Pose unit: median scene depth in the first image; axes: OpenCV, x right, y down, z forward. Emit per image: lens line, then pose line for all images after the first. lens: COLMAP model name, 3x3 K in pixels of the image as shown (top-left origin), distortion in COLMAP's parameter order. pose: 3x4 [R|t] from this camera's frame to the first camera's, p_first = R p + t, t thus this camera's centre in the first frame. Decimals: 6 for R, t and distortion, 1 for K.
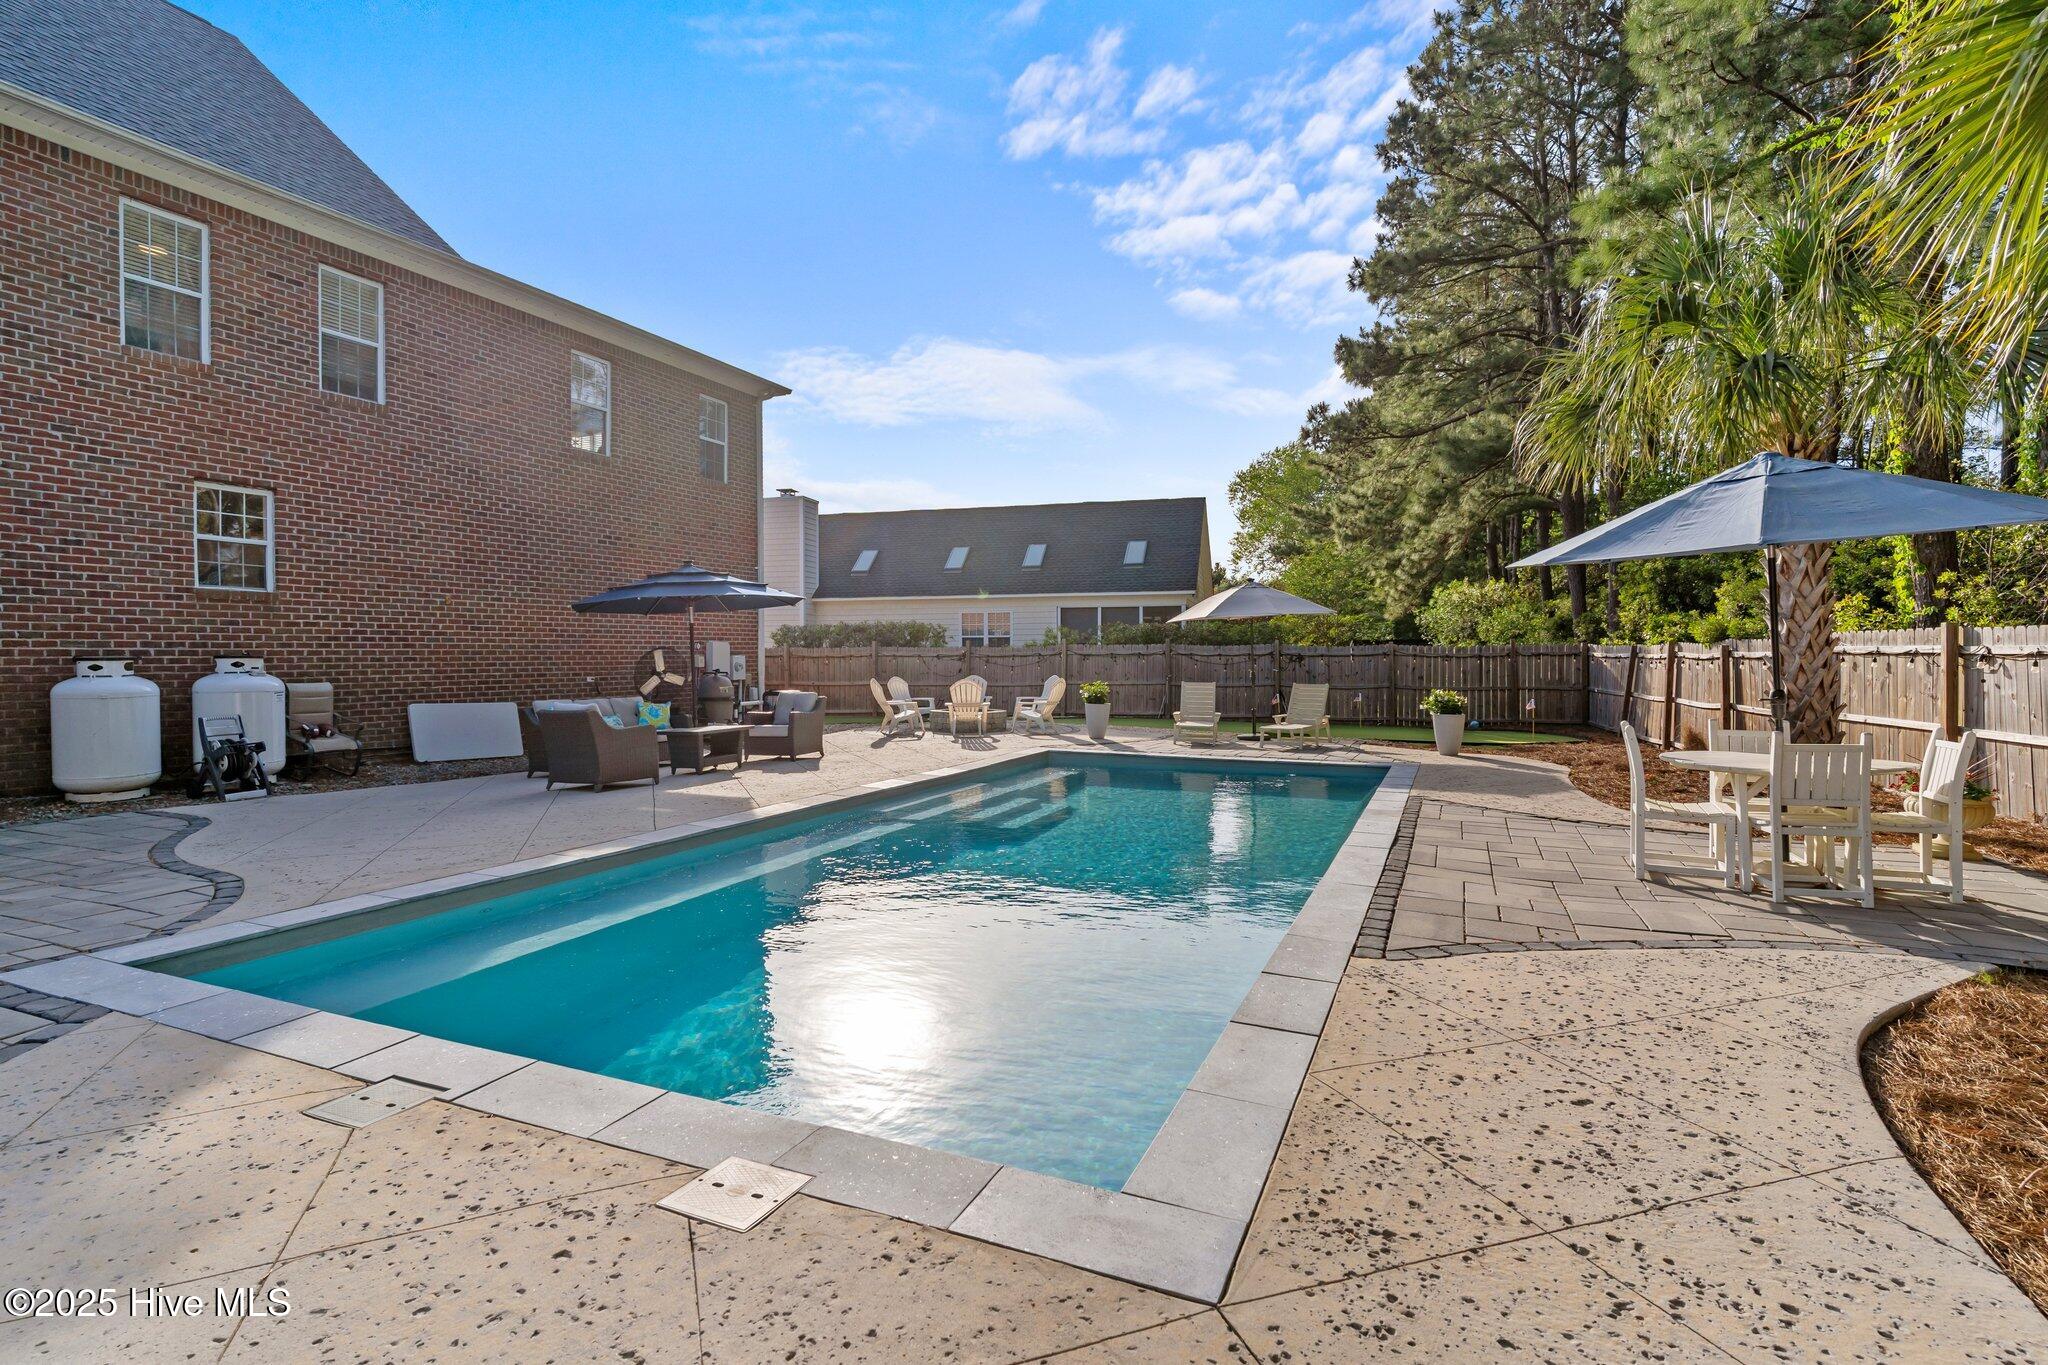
lens RADIAL K [[1006.2, 0, 1025.4], [0, 1006.2, 672.5], [0, 0, 1]] dist [0.000159, -0.000006]
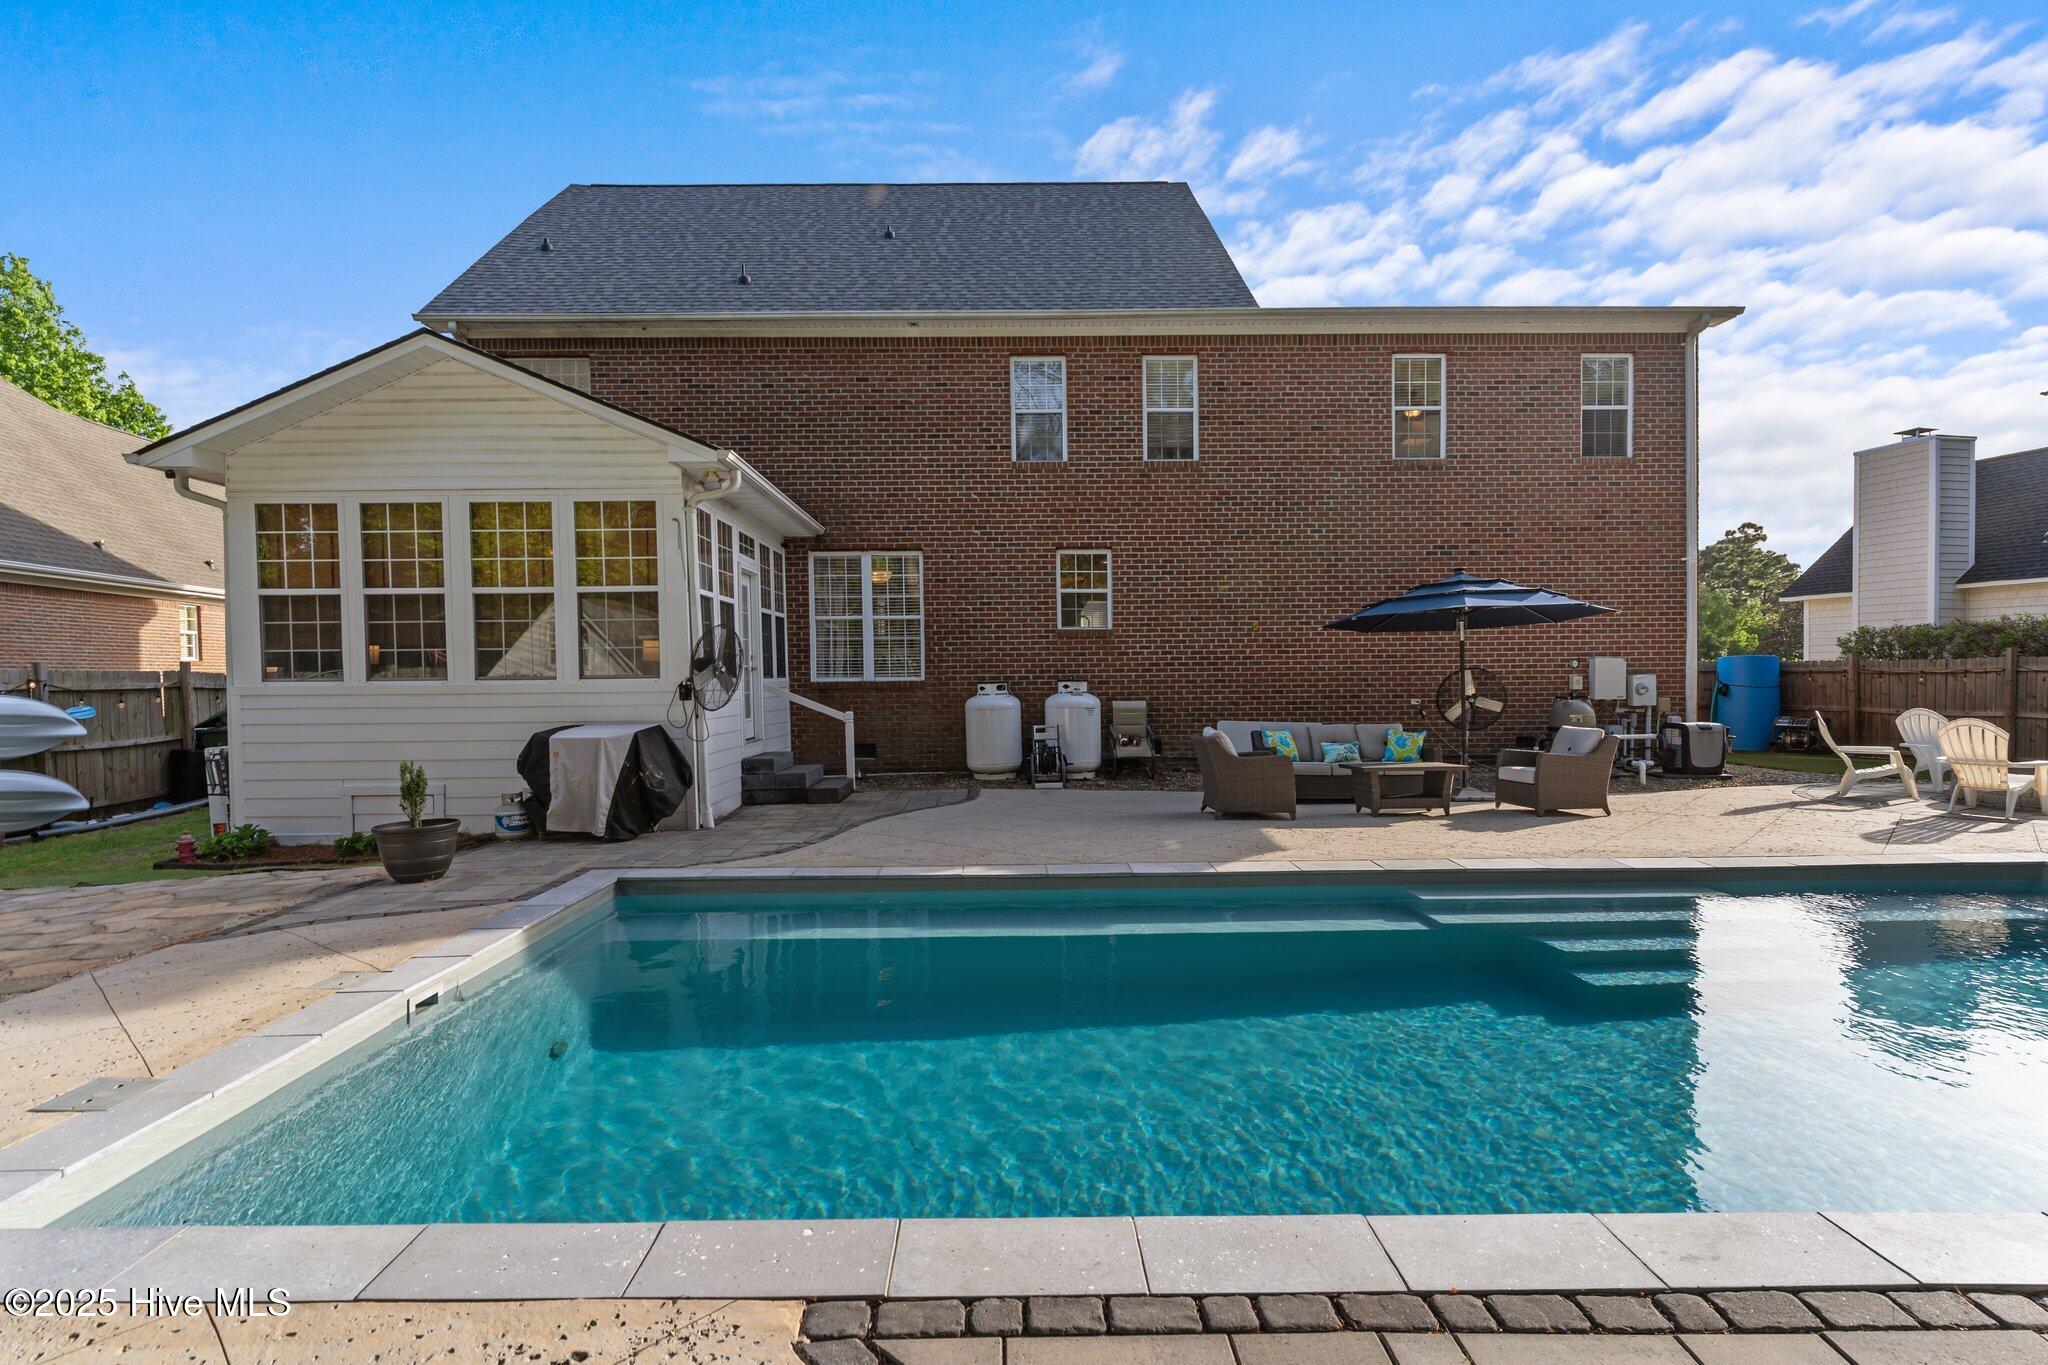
lens RADIAL K [[1006.2, 0, 1022.2], [0, 1006.2, 689.3], [0, 0, 1]] dist [0.000159, -0.000006]
pose [[0.408339, 0.015216, -0.912704, 0.171011], [-0.007257, 0.999884, 0.013423, -0.009427], [0.912802, 0.001142, 0.408402, 0.178799]]
